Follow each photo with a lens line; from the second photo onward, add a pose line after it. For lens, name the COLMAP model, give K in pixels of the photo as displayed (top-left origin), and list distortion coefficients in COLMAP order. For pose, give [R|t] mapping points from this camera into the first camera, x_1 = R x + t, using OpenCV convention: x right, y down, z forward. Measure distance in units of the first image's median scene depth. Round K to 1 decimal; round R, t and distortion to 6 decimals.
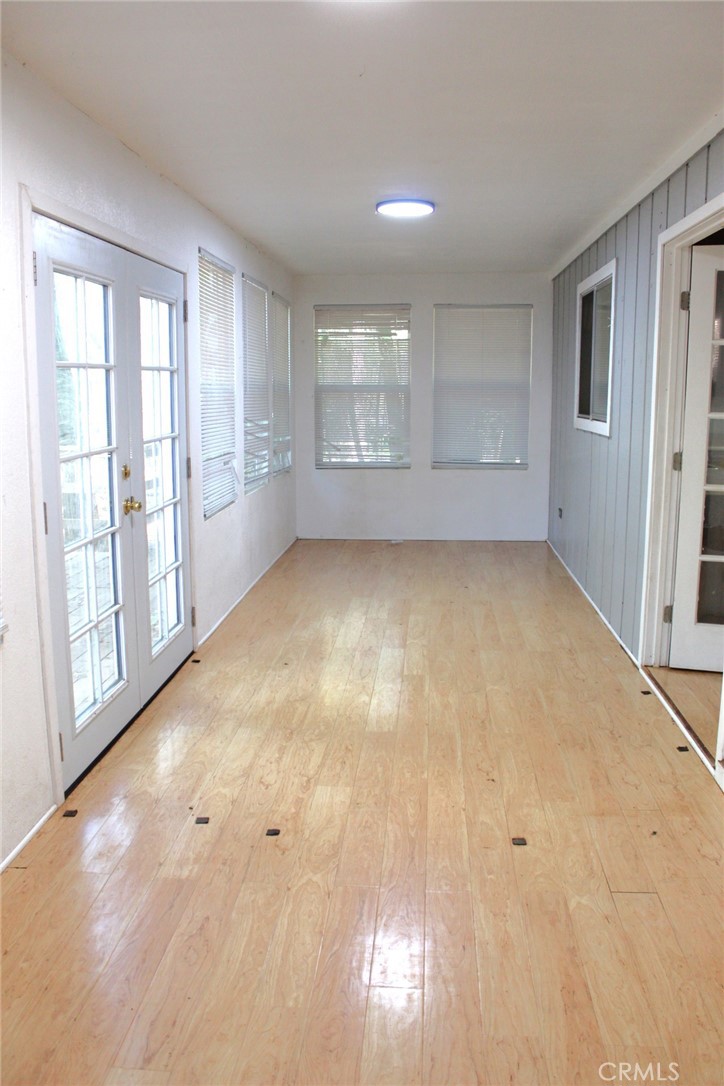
lens RADIAL K [[908.3, 0, 361.8], [0, 908.3, 544.2], [0, 0, 1]] dist [-0.149361, 0.116144]
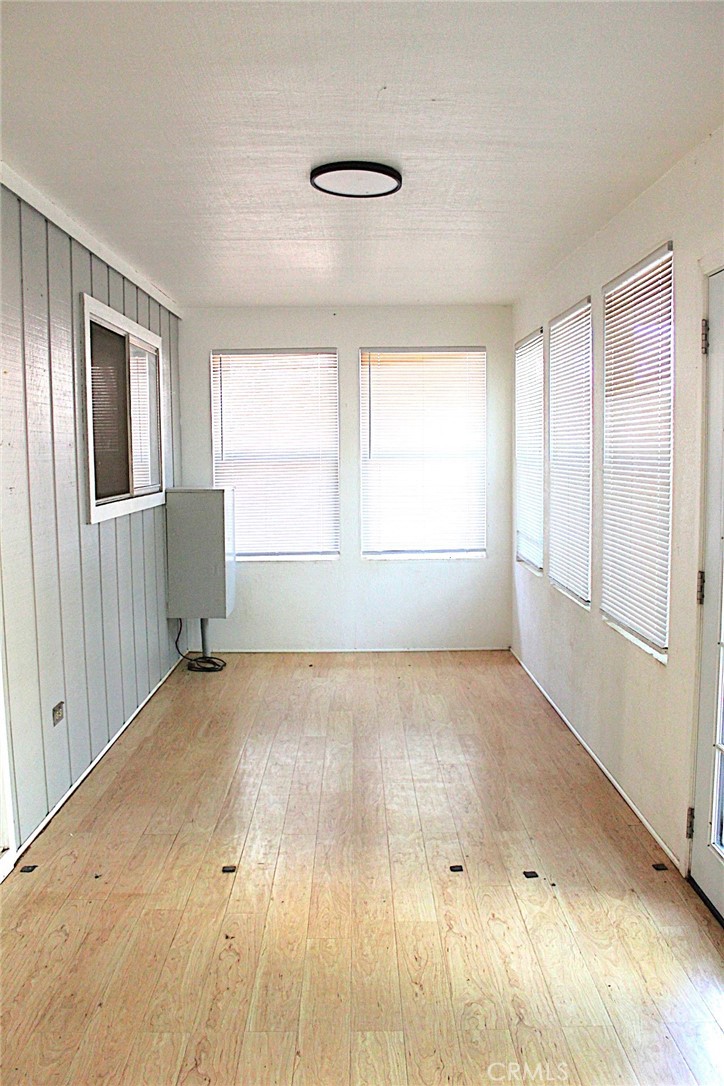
lens RADIAL K [[908.3, 0, 362.4], [0, 908.3, 542.0], [0, 0, 1]] dist [-0.149361, 0.116144]
pose [[-0.996335, 0.015674, -0.084095, 0.085195], [-0.007908, 0.961985, 0.272988, -0.303321], [0.085176, 0.272652, -0.958335, 1.678863]]
